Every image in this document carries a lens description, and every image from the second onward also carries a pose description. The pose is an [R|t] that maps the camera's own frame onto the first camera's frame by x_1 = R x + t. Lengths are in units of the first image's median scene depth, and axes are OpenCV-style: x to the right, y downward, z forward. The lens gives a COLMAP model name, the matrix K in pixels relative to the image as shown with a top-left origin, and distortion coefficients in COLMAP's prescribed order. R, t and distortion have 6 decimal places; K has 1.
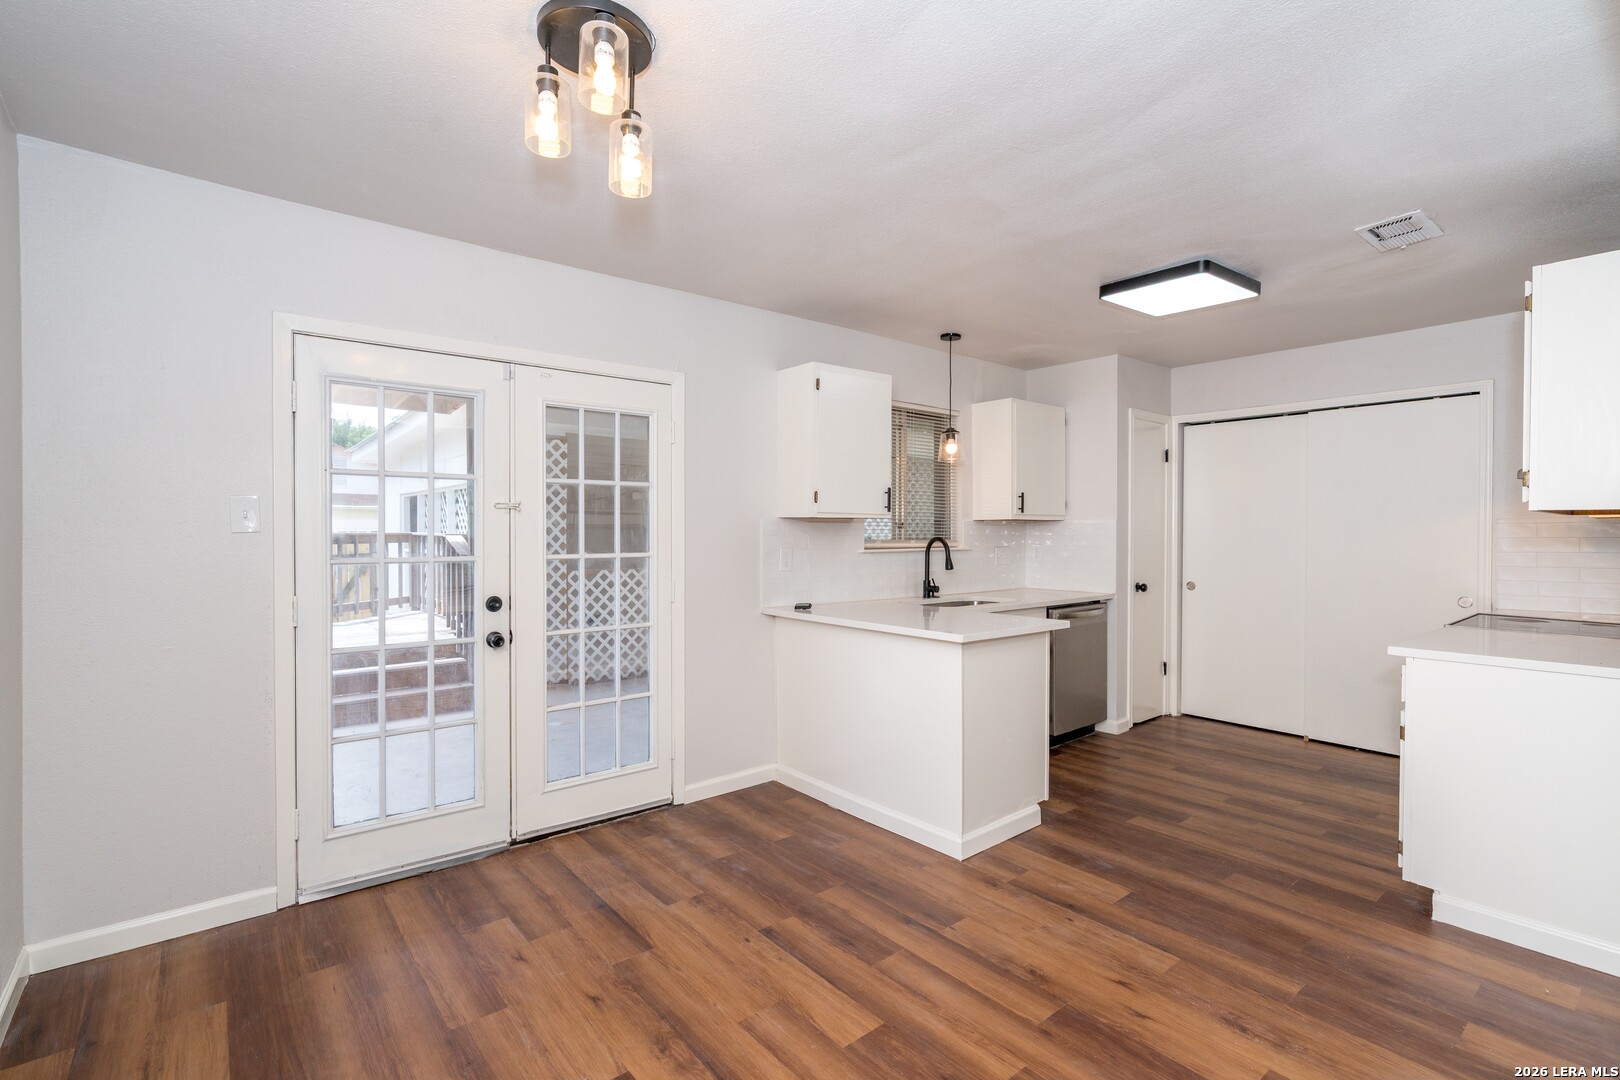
lens RADIAL K [[754.7, 0, 810.0], [0, 754.7, 540.0], [0, 0, 1]] dist [0.001399, 0.000157]
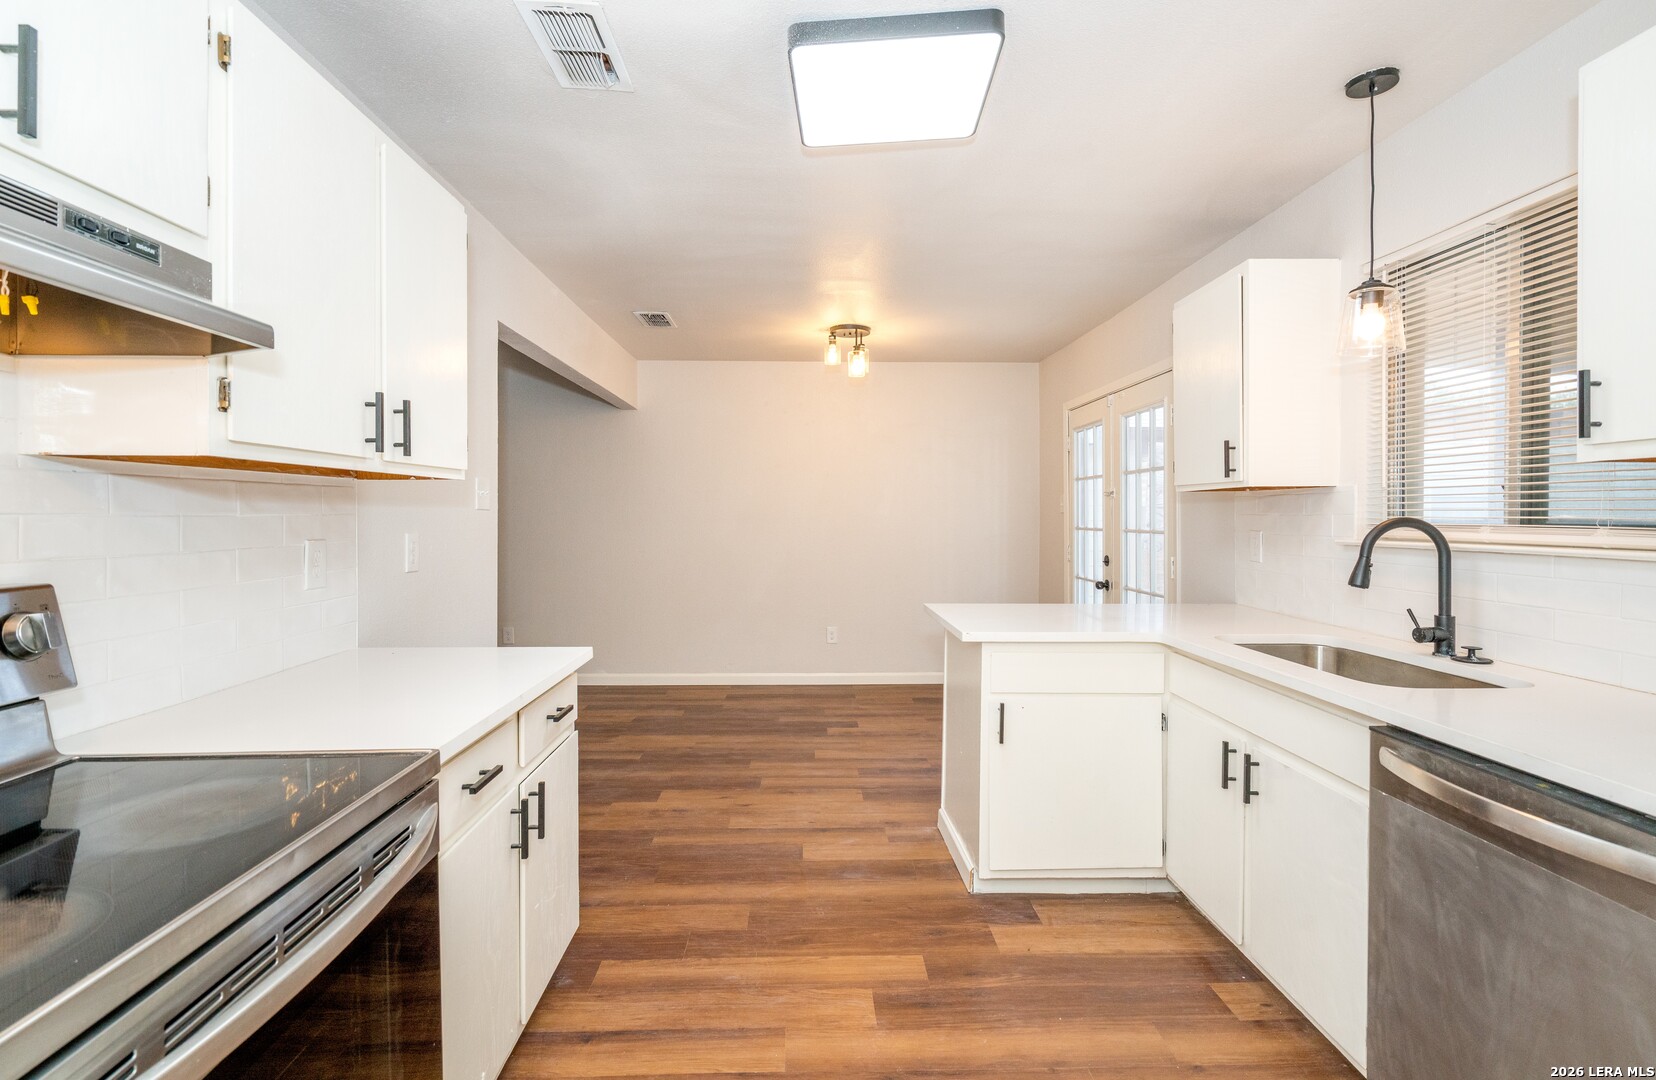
lens RADIAL K [[740.6, 0, 828.0], [0, 740.6, 540.0], [0, 0, 1]] dist [-0.004238, 0.000049]
pose [[-0.609135, 0.020826, -0.792793, 1.293166], [-0.012819, 0.999266, 0.036099, -0.005229], [0.792963, 0.032152, -0.608421, 1.760040]]
